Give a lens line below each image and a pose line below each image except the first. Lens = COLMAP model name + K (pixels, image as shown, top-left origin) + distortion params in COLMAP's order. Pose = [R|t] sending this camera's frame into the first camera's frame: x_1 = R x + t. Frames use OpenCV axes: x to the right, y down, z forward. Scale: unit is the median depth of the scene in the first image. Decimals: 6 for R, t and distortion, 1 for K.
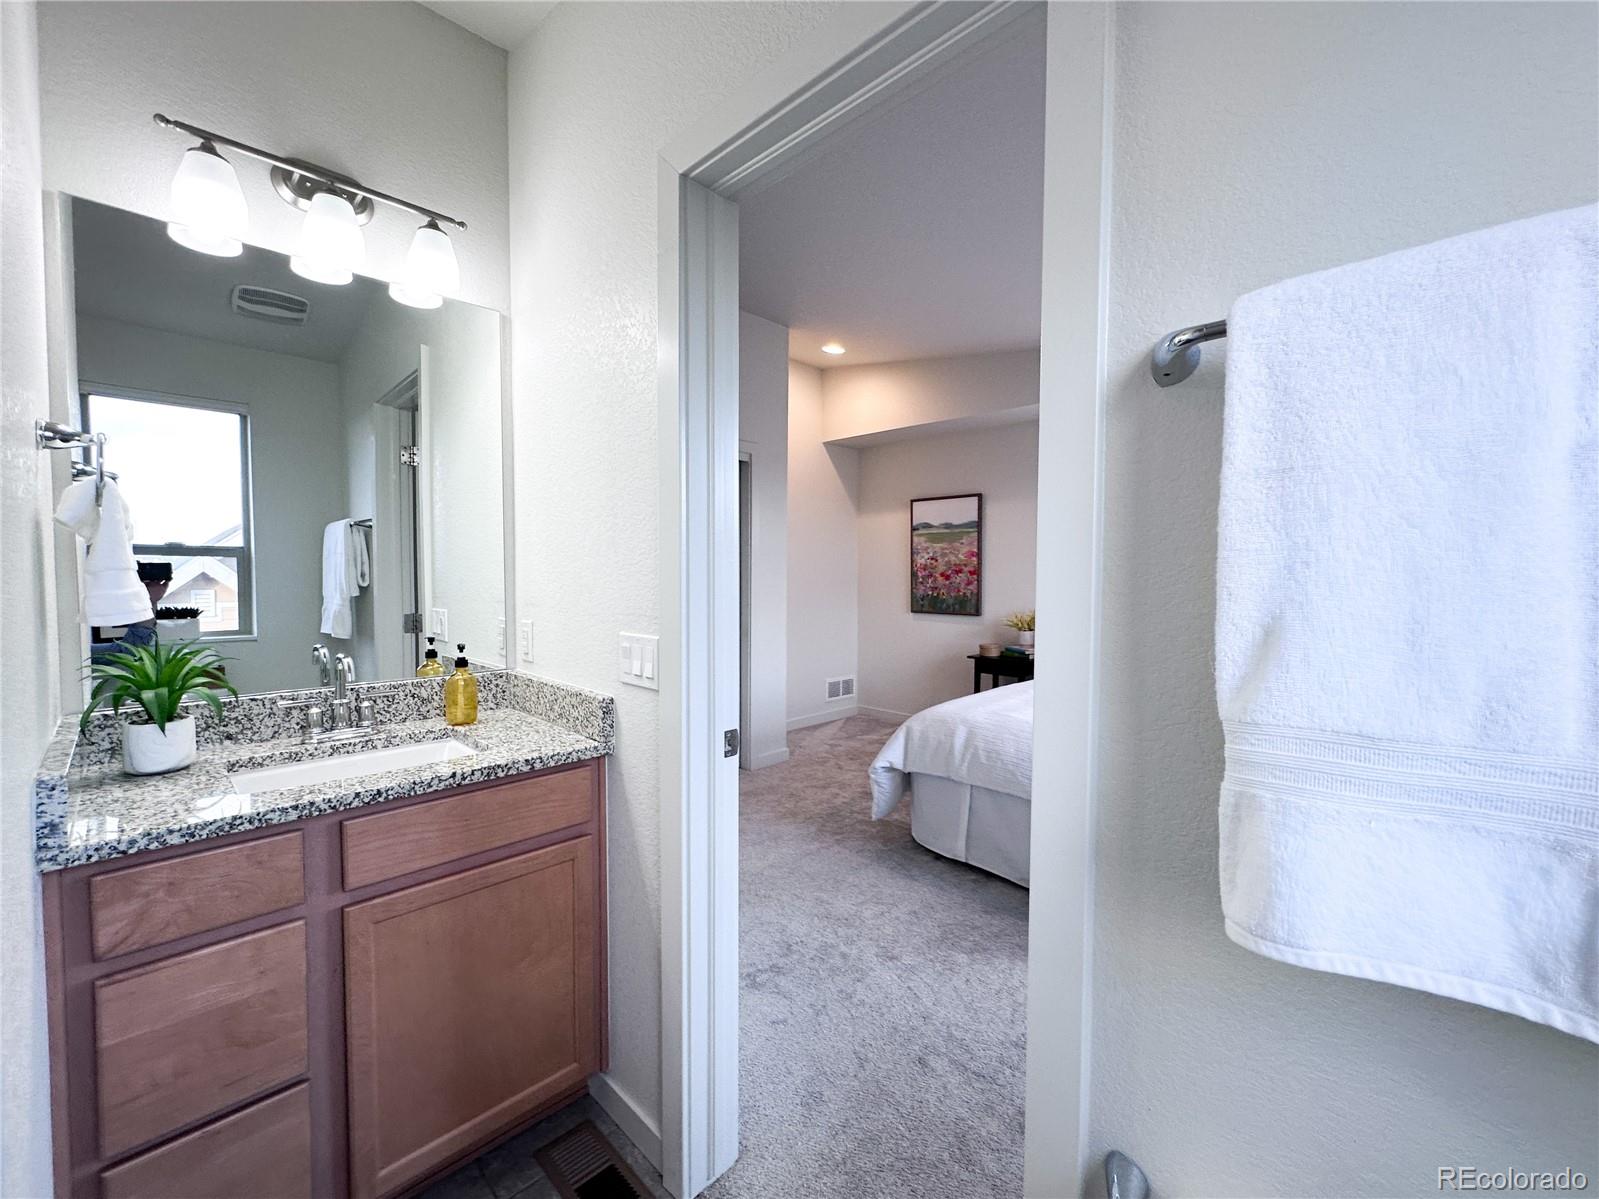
lens RADIAL K [[688.5, 0, 795.9], [0, 688.5, 599.7], [0, 0, 1]] dist [0.000243, -0.000045]
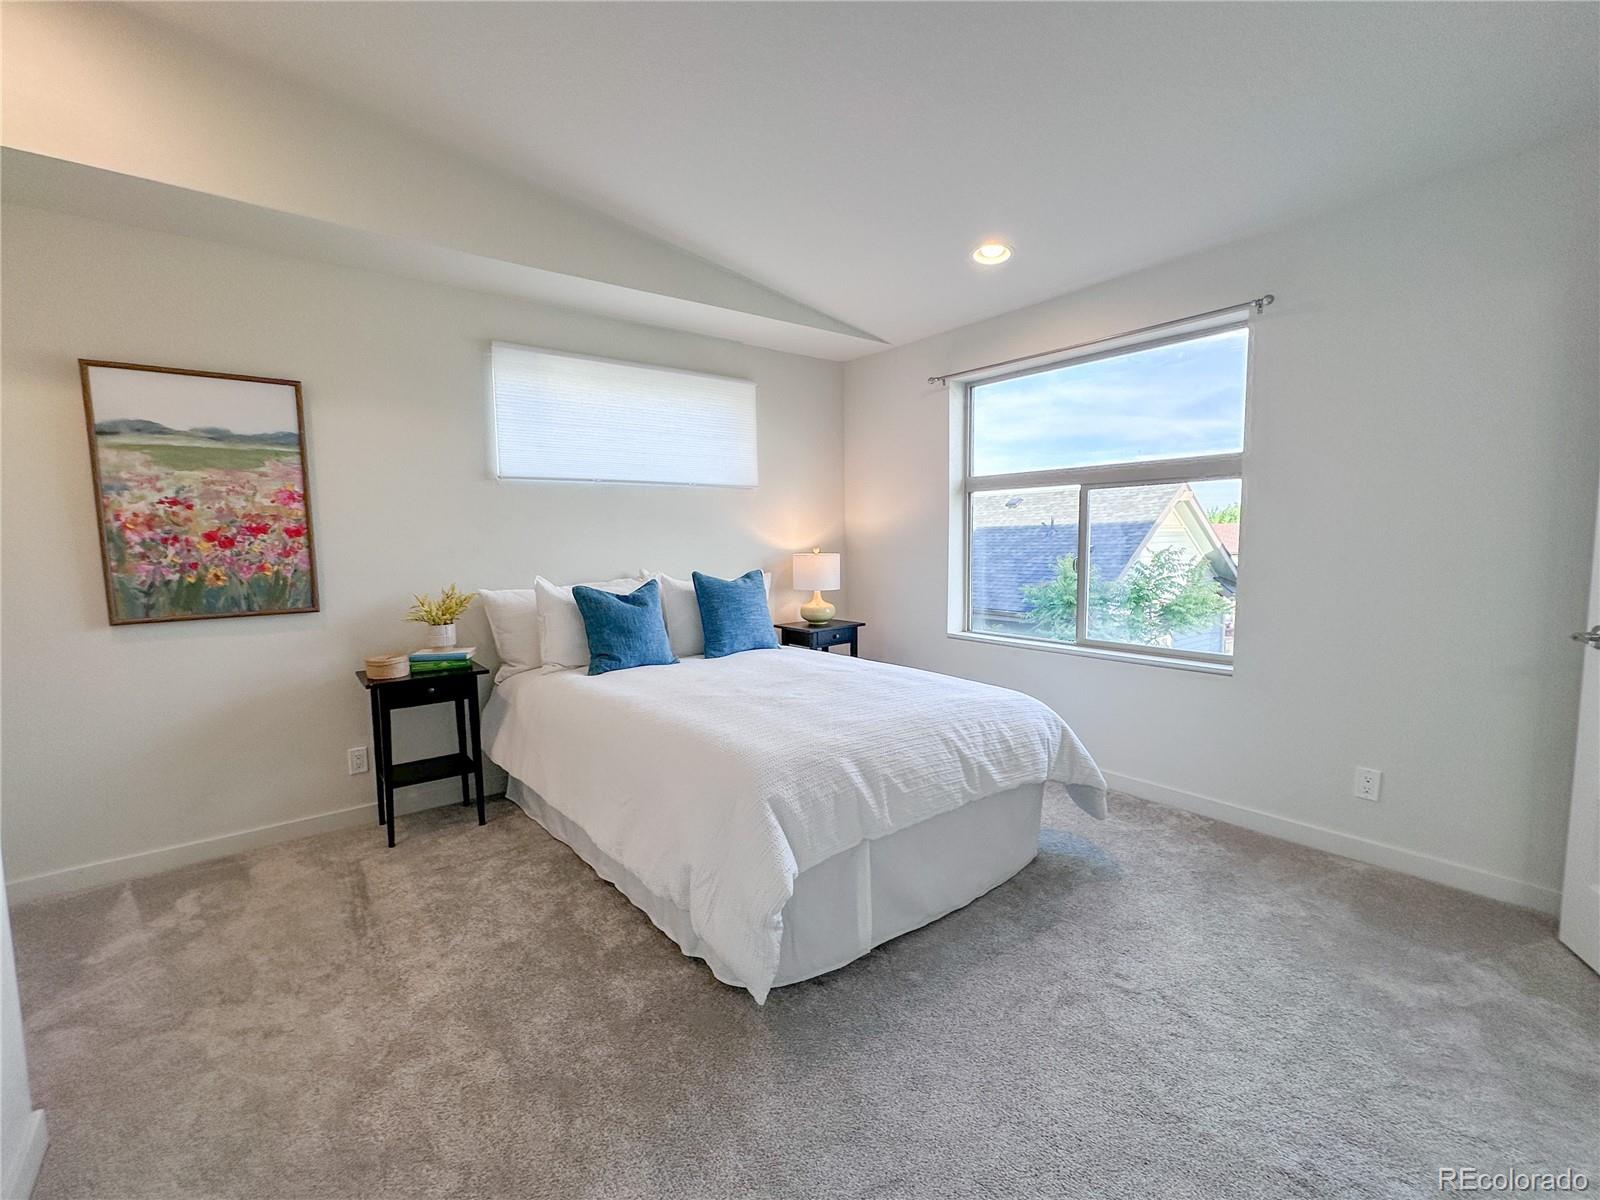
lens RADIAL K [[688.9, 0, 785.3], [0, 688.9, 601.8], [0, 0, 1]] dist [0.000243, -0.000045]
pose [[0.123483, -0.094180, 0.987867, -0.216691], [0.058323, 0.994454, 0.087518, -0.010317], [-0.990631, 0.046809, 0.128291, 0.549860]]
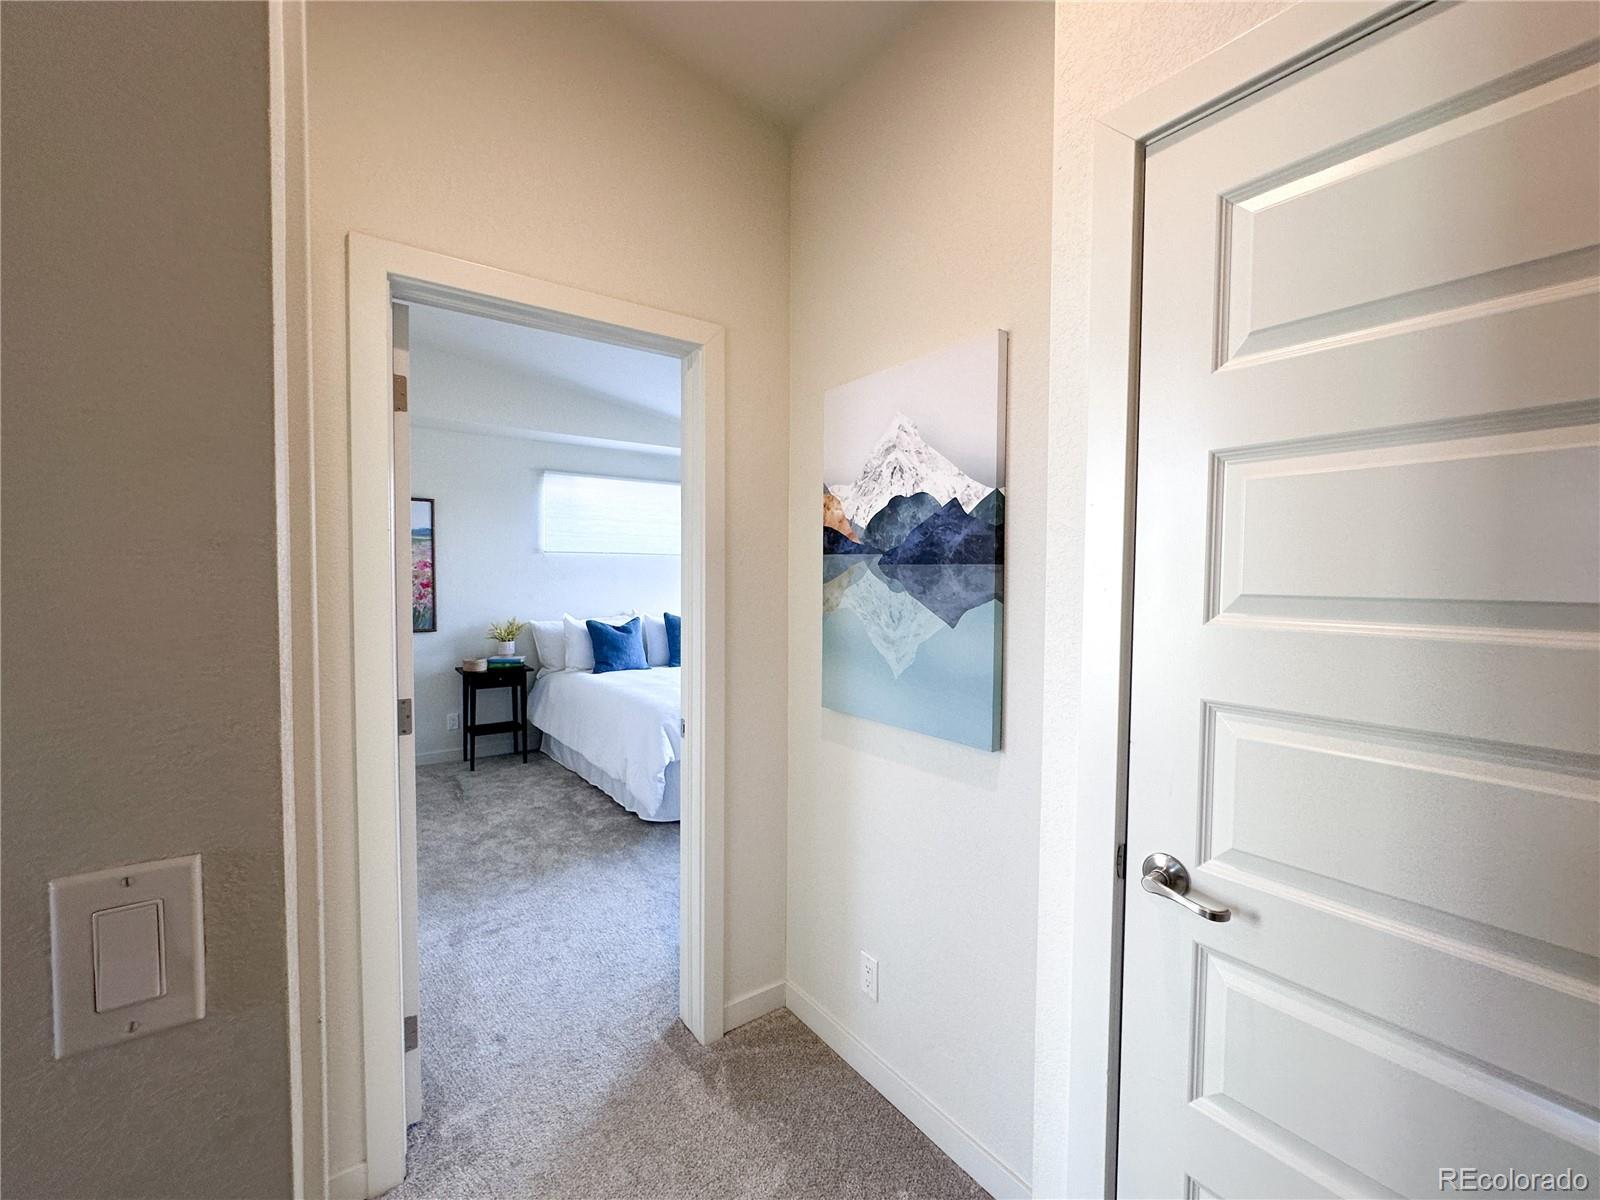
lens RADIAL K [[688.9, 0, 808.1], [0, 688.9, 602.8], [0, 0, 1]] dist [0.000243, -0.000045]
pose [[0.151407, -0.042922, 0.987539, -0.552490], [0.036262, 0.998625, 0.037844, -0.031271], [-0.987806, 0.030081, 0.152755, 0.354392]]
